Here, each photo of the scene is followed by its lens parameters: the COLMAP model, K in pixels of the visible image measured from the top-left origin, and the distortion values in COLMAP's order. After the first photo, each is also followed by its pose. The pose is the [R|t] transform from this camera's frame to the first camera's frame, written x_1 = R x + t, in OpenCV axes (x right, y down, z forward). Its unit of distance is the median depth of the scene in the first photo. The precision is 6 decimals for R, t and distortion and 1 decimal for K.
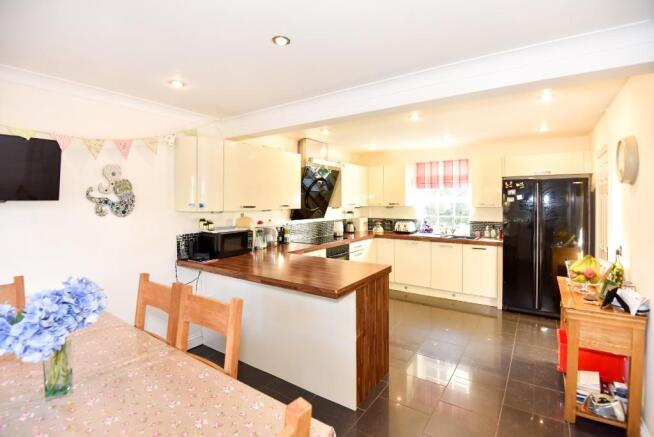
lens RADIAL K [[313.9, 0, 322.2], [0, 313.9, 208.4], [0, 0, 1]] dist [-0.036259, -0.002987]
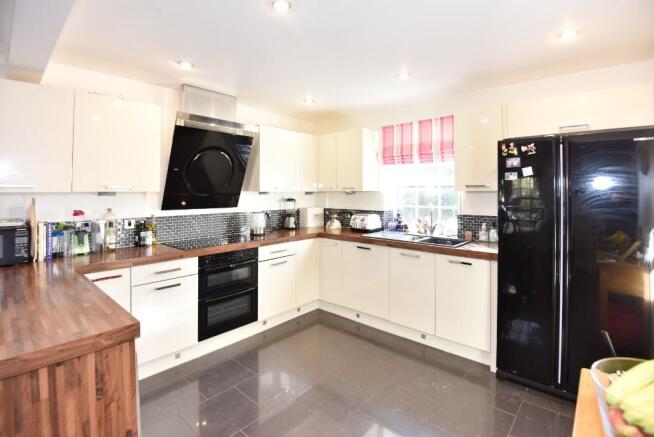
lens RADIAL K [[313.9, 0, 336.2], [0, 313.9, 193.7], [0, 0, 1]] dist [-0.036259, -0.002987]
pose [[0.994955, 0.003928, -0.100244, 0.292367], [-0.005321, 0.999893, -0.013633, 0.008456], [0.100179, 0.014098, 0.994870, 0.349187]]
